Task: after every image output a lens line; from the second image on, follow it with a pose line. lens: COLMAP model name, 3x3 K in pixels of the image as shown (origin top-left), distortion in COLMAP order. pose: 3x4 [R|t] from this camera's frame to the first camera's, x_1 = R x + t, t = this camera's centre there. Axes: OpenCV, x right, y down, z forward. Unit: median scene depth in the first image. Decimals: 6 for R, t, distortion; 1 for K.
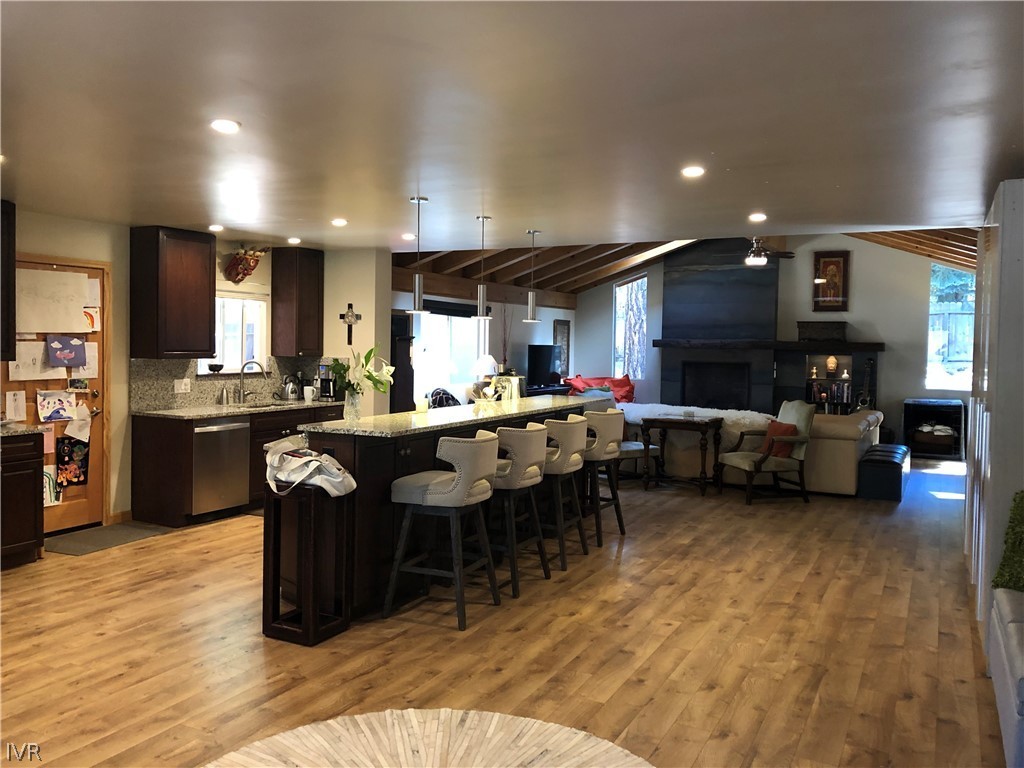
lens RADIAL K [[840.6, 0, 511.3], [0, 840.6, 382.5], [0, 0, 1]] dist [0.006111, 0.001129]
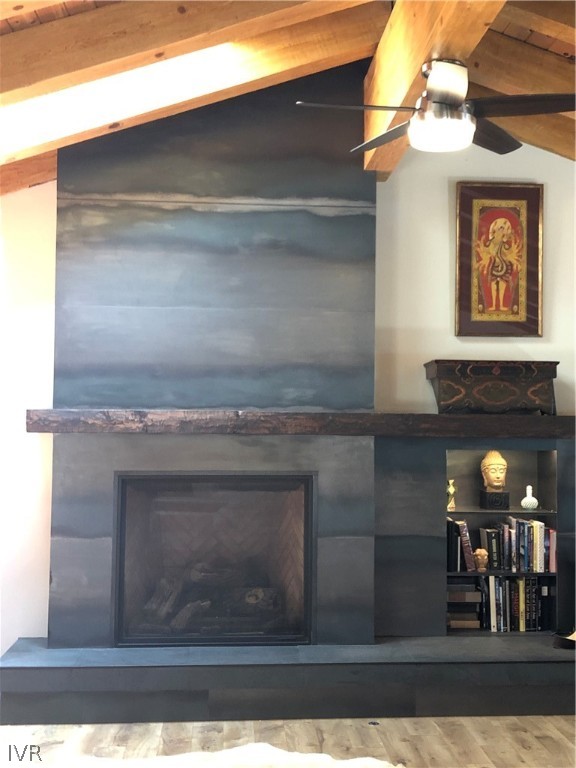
lens RADIAL K [[954.0, 0, 286.8], [0, 954.0, 386.5], [0, 0, 1]] dist [0.256186, 0.000000]
pose [[0.848828, 0.012414, 0.528524, 0.058693], [0.029841, 0.997005, -0.071343, -0.031656], [-0.527826, 0.076330, 0.845915, 0.657661]]
